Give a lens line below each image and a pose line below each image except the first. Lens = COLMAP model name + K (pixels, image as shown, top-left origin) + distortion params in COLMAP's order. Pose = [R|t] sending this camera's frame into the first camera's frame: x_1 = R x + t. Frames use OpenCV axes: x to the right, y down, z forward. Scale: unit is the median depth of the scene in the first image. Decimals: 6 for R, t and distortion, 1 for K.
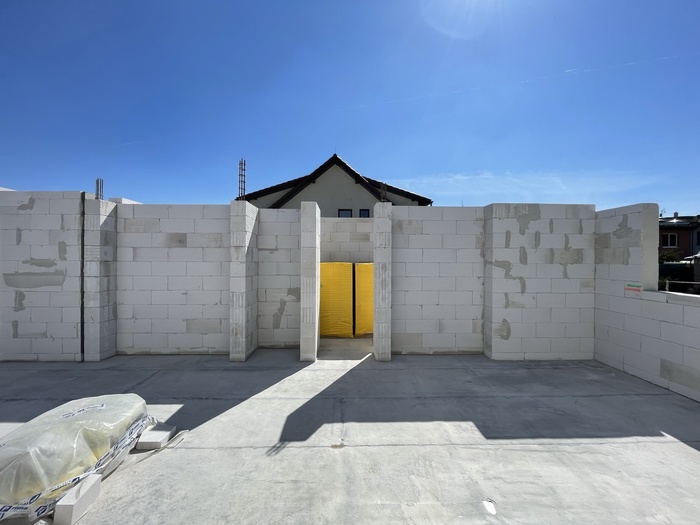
lens RADIAL K [[282.1, 0, 348.7], [0, 282.1, 259.7], [0, 0, 1]] dist [0.001366, 0.000522]
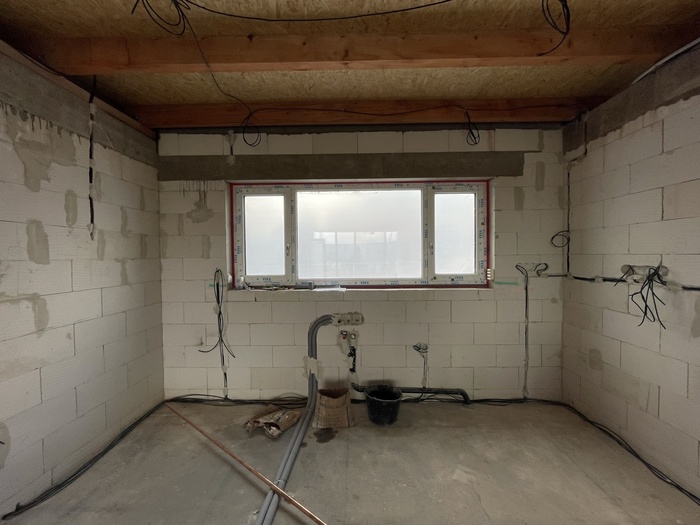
lens RADIAL K [[282.1, 0, 350.4], [0, 282.1, 261.0], [0, 0, 1]] dist [0.001366, 0.000522]
pose [[0.039407, -0.027170, 0.998854, 0.222071], [0.016381, 0.999513, 0.026541, 0.009684], [-0.999089, 0.015316, 0.039833, 0.526916]]
